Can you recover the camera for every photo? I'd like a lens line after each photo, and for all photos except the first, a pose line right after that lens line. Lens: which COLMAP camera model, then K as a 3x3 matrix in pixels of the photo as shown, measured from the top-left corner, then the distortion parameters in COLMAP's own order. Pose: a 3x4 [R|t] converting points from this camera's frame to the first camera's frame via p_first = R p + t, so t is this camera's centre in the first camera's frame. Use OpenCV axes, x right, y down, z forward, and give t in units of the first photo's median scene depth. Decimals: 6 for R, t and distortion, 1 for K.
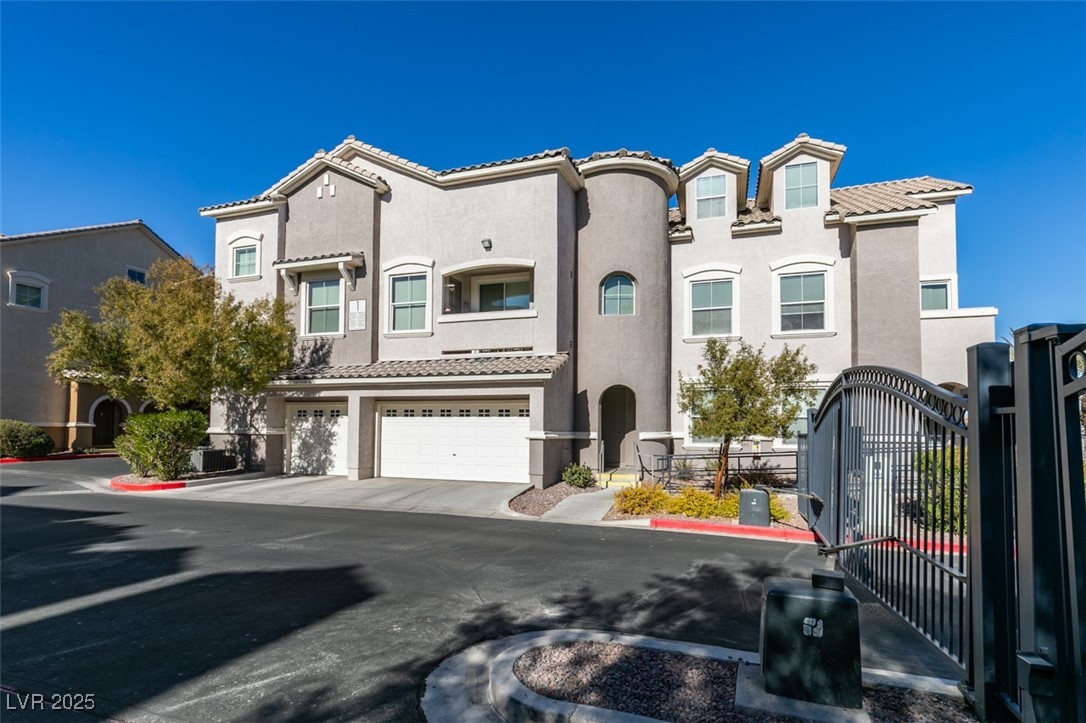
lens RADIAL K [[493.3, 0, 543.4], [0, 493.3, 363.7], [0, 0, 1]] dist [0.005265, 0.000180]
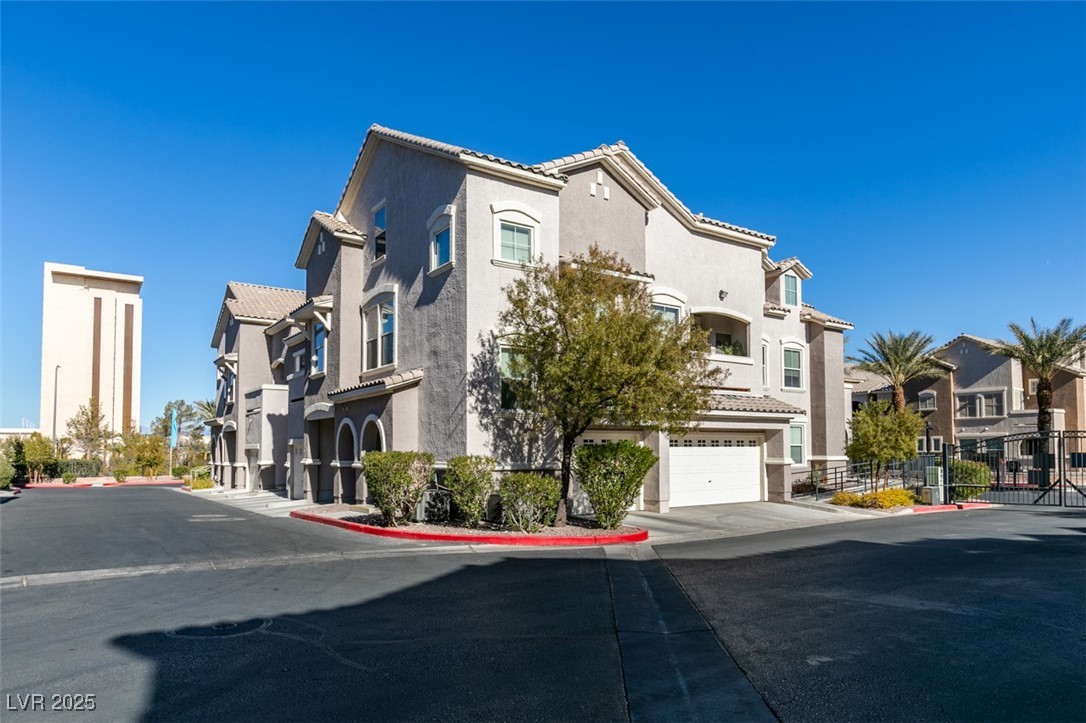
lens RADIAL K [[629.0, 0, 543.4], [0, 629.0, 359.7], [0, 0, 1]] dist [-0.005518, -0.000361]
pose [[0.629992, 0.103175, 0.769717, -1.404148], [-0.083859, 0.994378, -0.064653, 0.033954], [-0.772061, -0.023817, 0.635103, 0.373819]]
